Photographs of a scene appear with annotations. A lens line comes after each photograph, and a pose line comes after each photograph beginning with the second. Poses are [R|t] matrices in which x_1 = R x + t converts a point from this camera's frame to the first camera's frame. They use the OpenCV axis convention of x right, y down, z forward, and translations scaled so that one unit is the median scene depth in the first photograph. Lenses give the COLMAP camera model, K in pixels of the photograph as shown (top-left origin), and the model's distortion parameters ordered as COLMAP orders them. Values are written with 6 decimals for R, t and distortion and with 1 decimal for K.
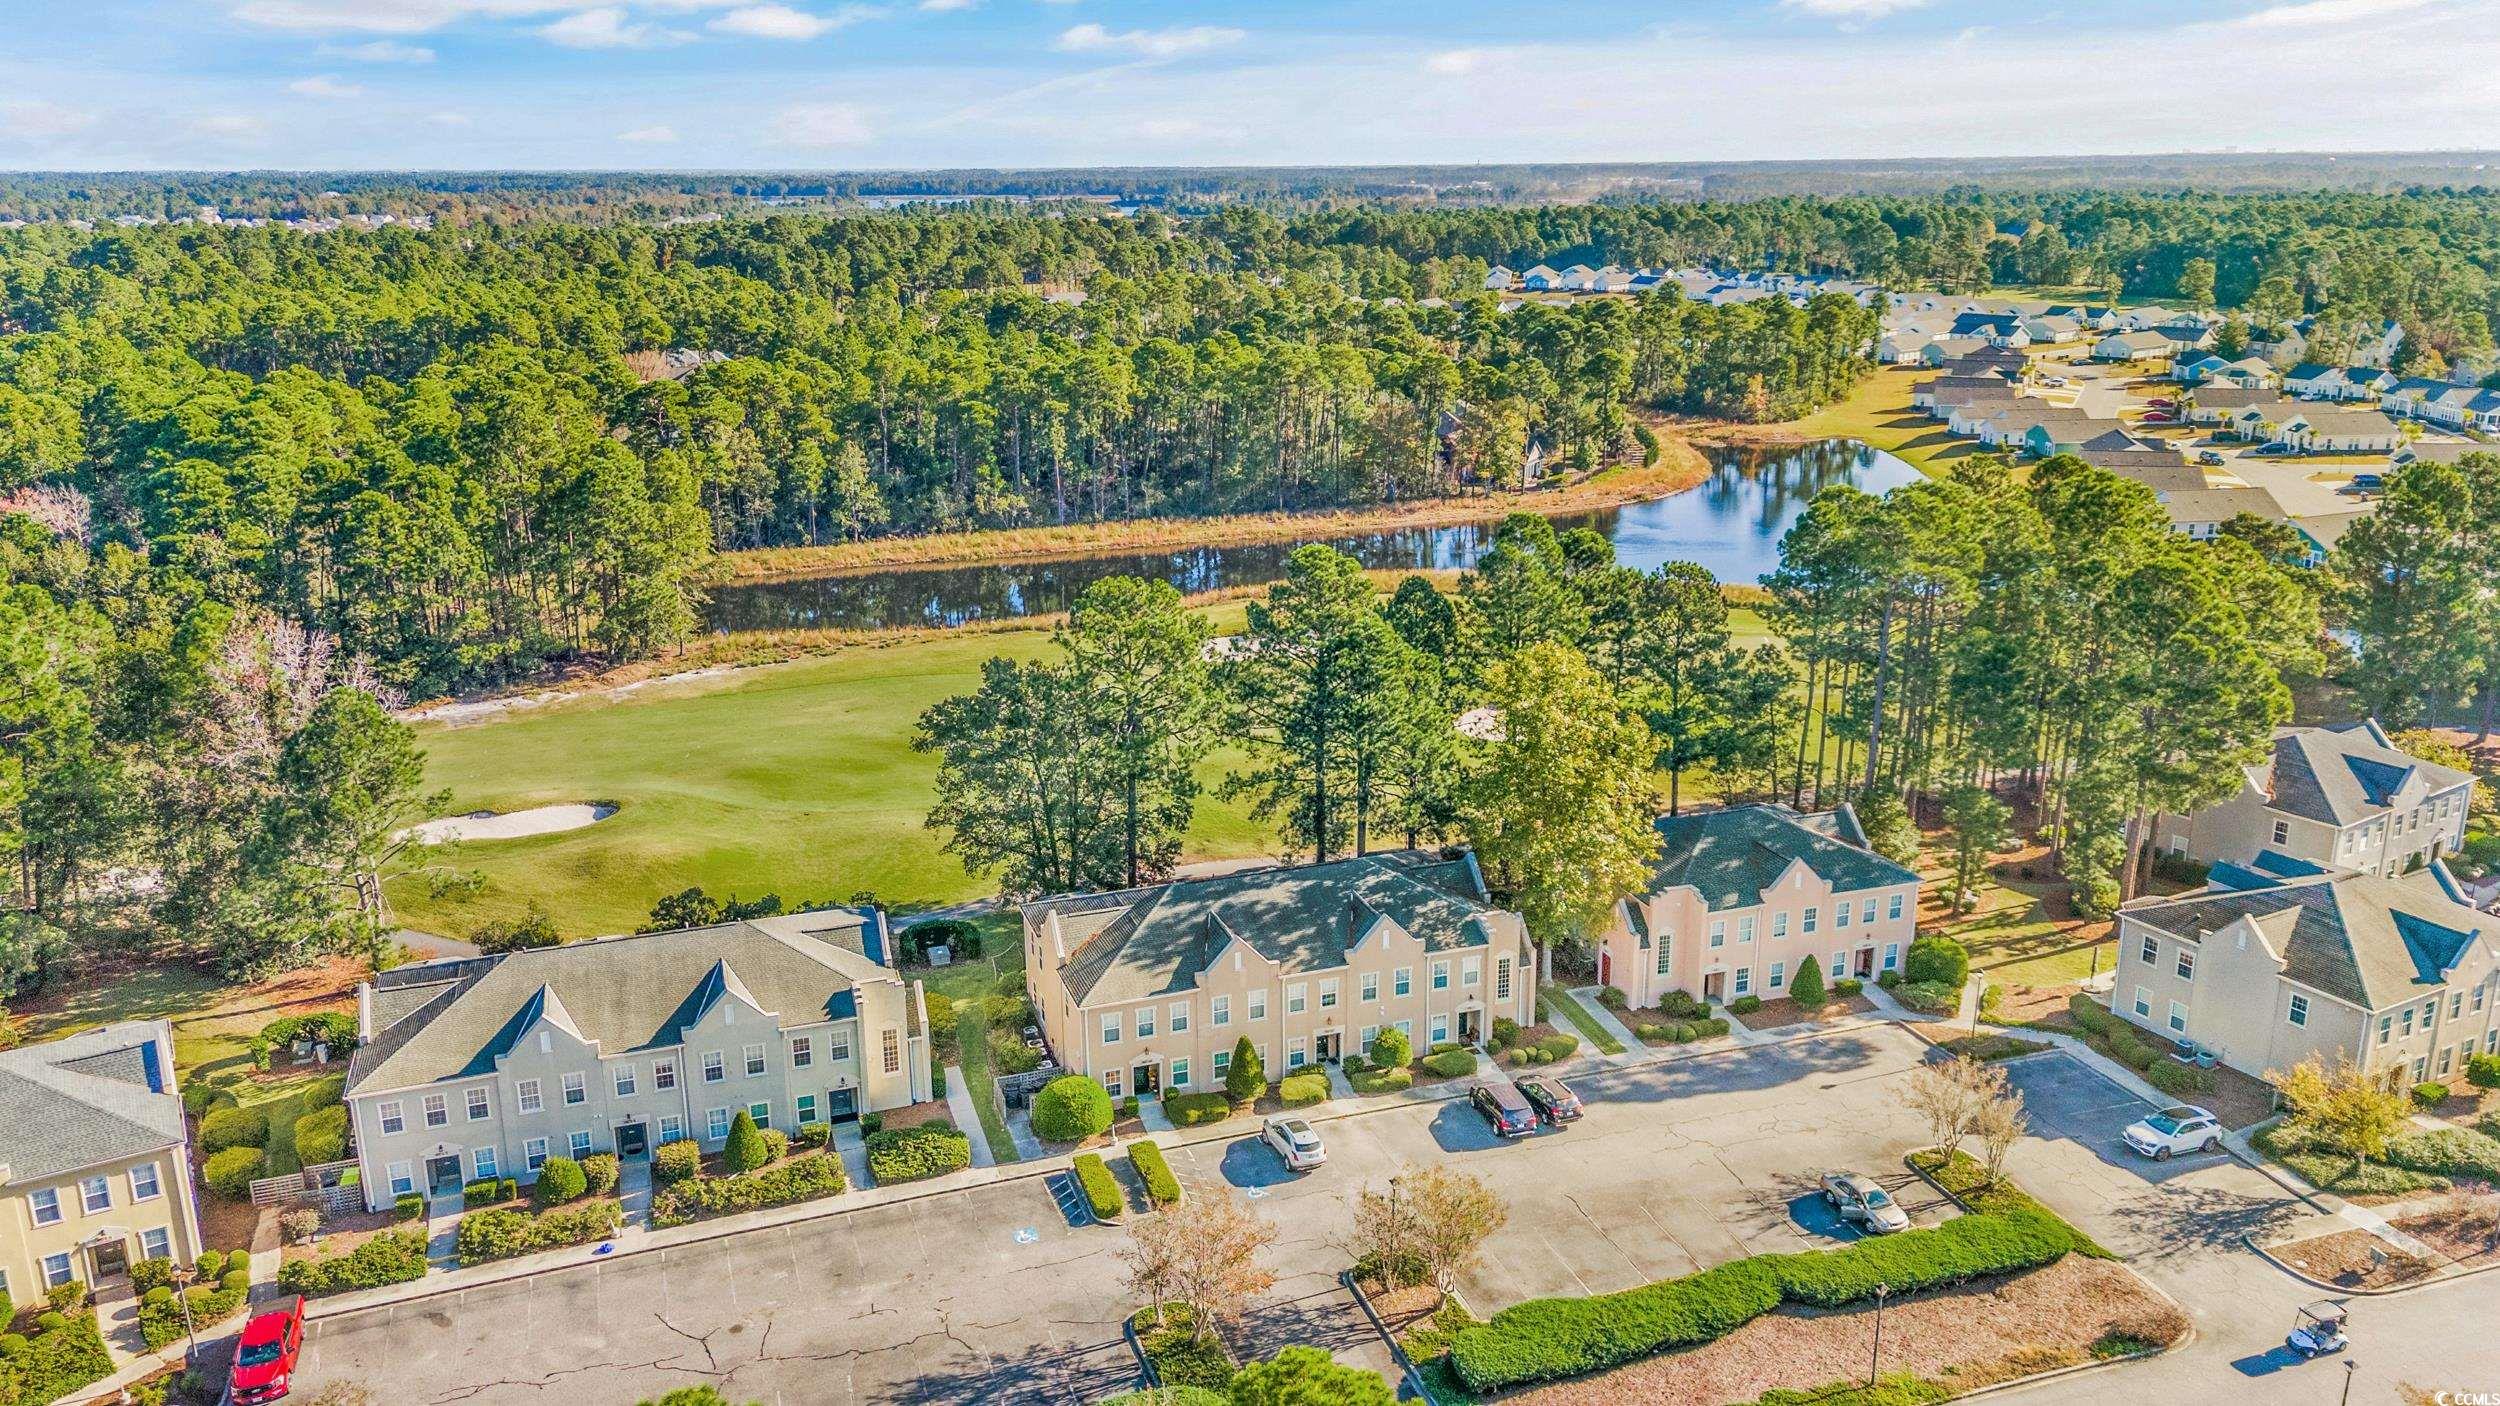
lens RADIAL K [[1827.1, 0, 1250.0], [0, 1827.1, 703.0], [0, 0, 1]] dist [0.066363, -0.065459]
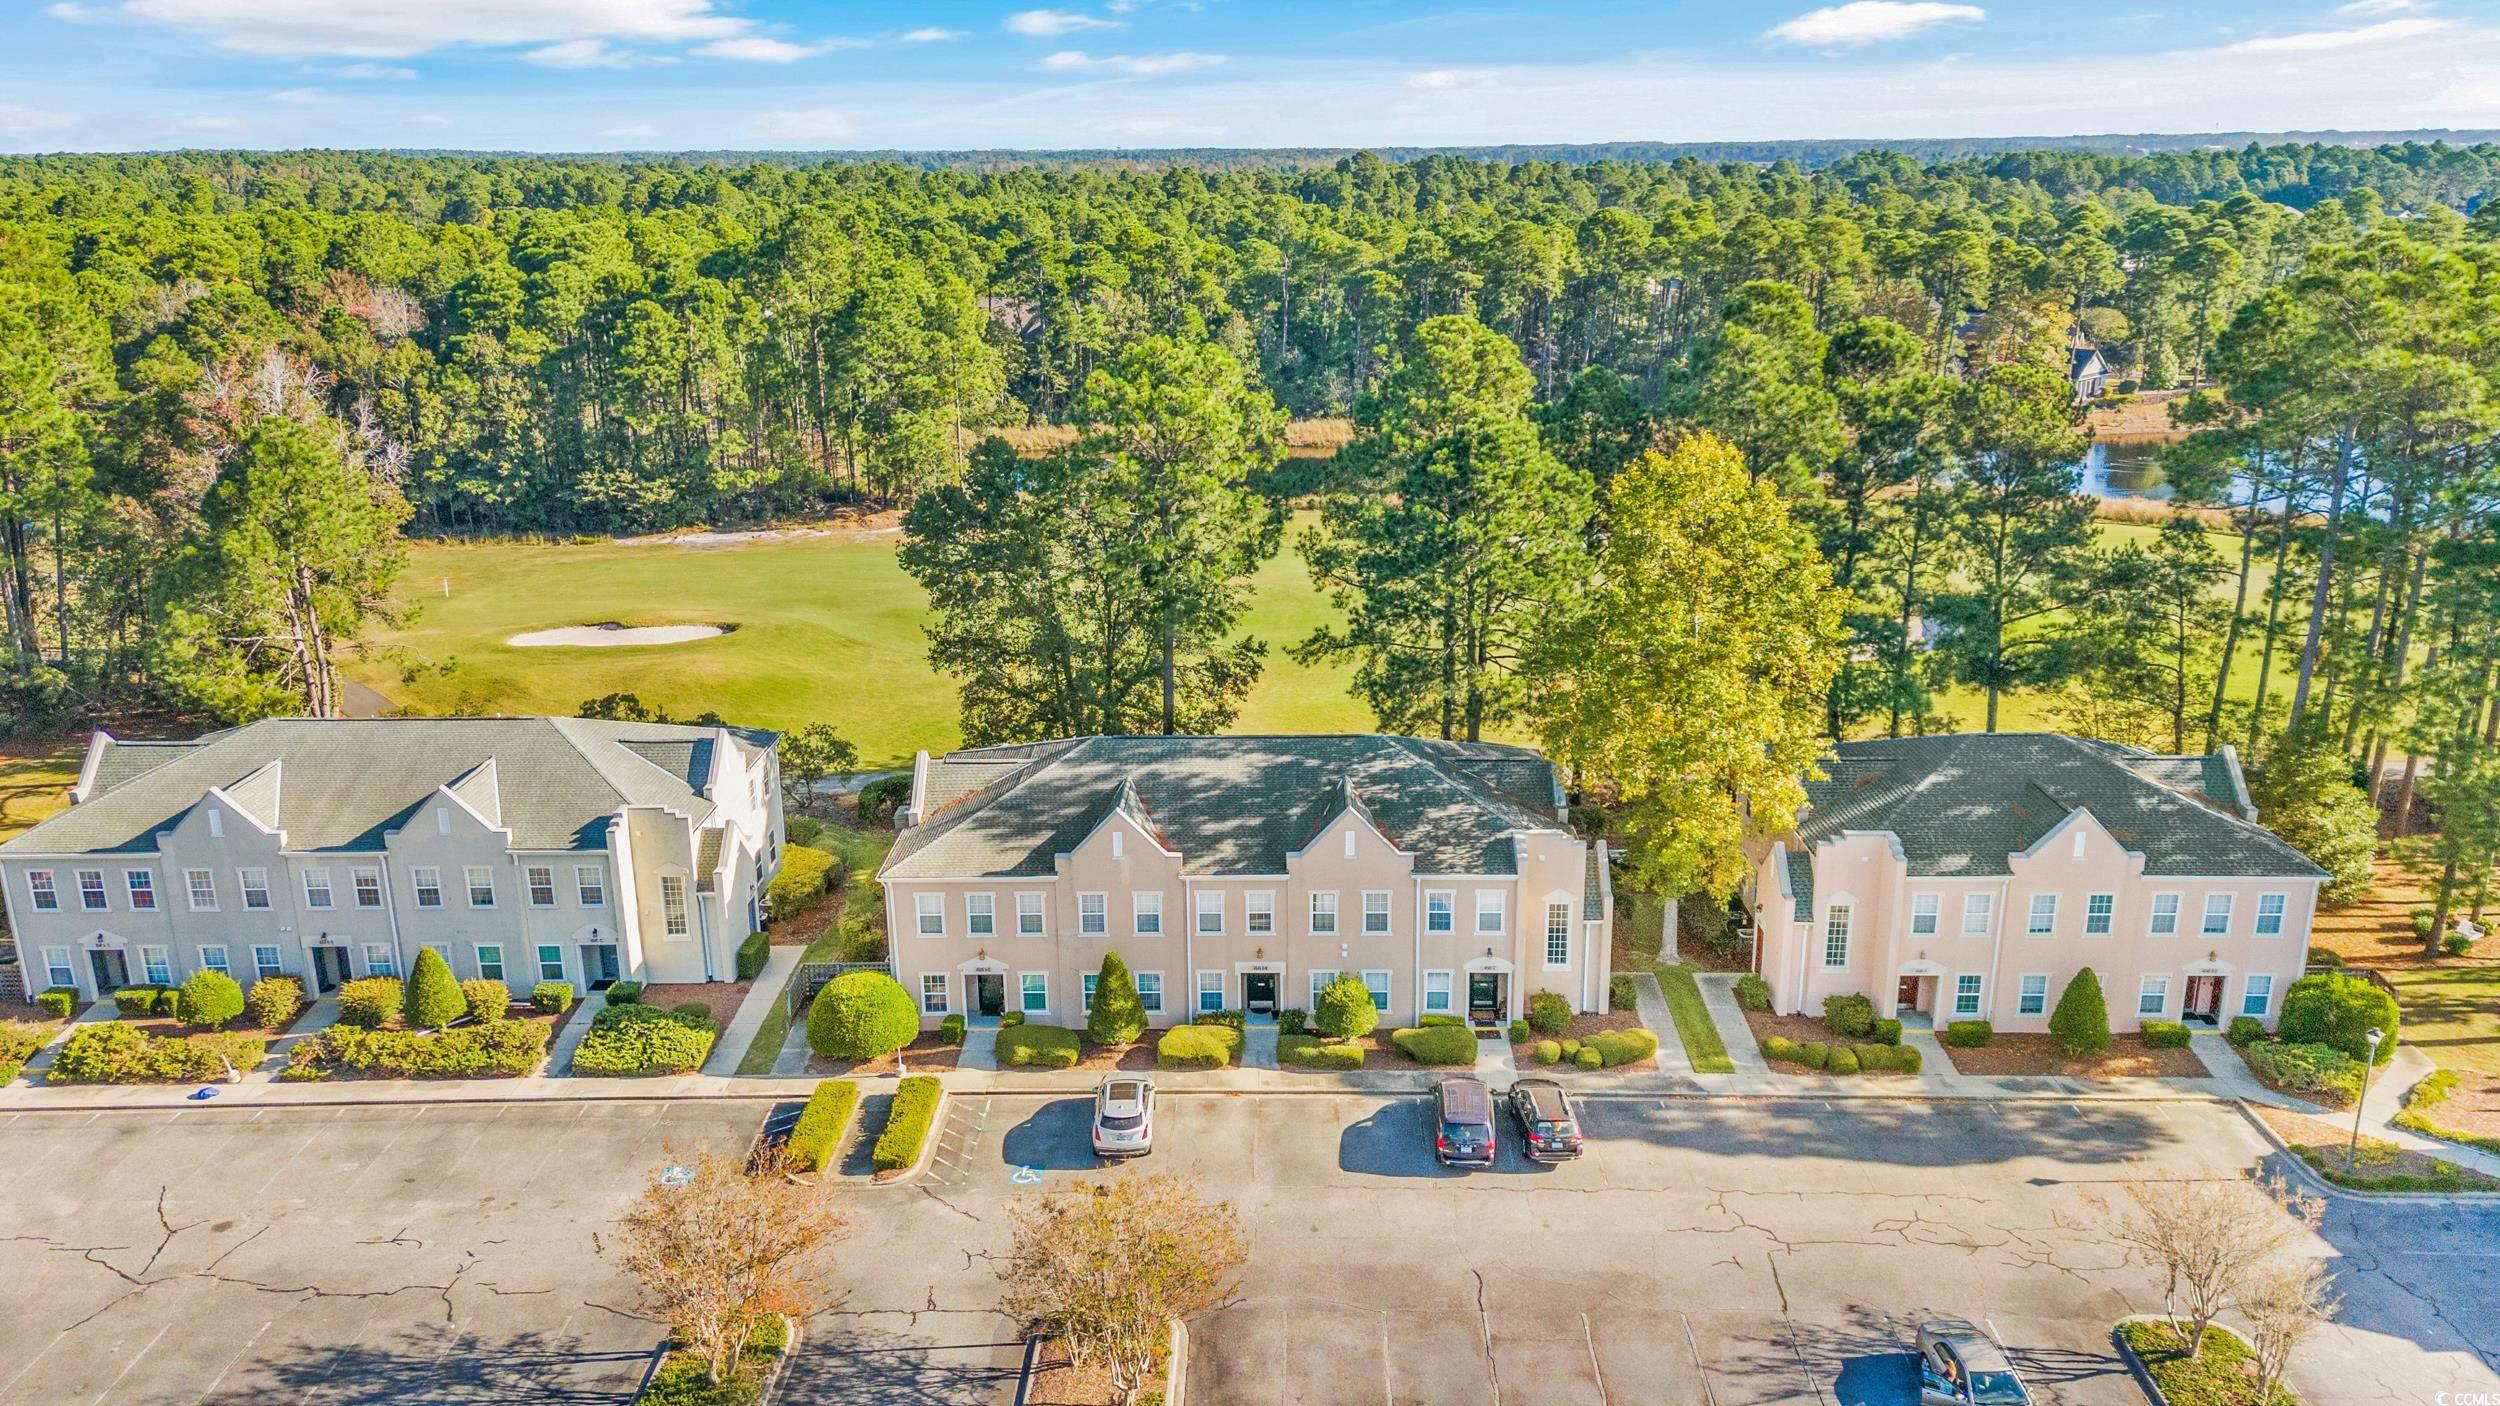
lens RADIAL K [[1827.1, 0, 1250.0], [0, 1827.1, 703.0], [0, 0, 1]] dist [0.066363, -0.065459]
pose [[0.940892, 0.097189, -0.324464, 0.244089], [-0.093022, 0.995260, 0.028369, 0.059940], [0.325683, 0.003490, 0.945473, 0.343559]]
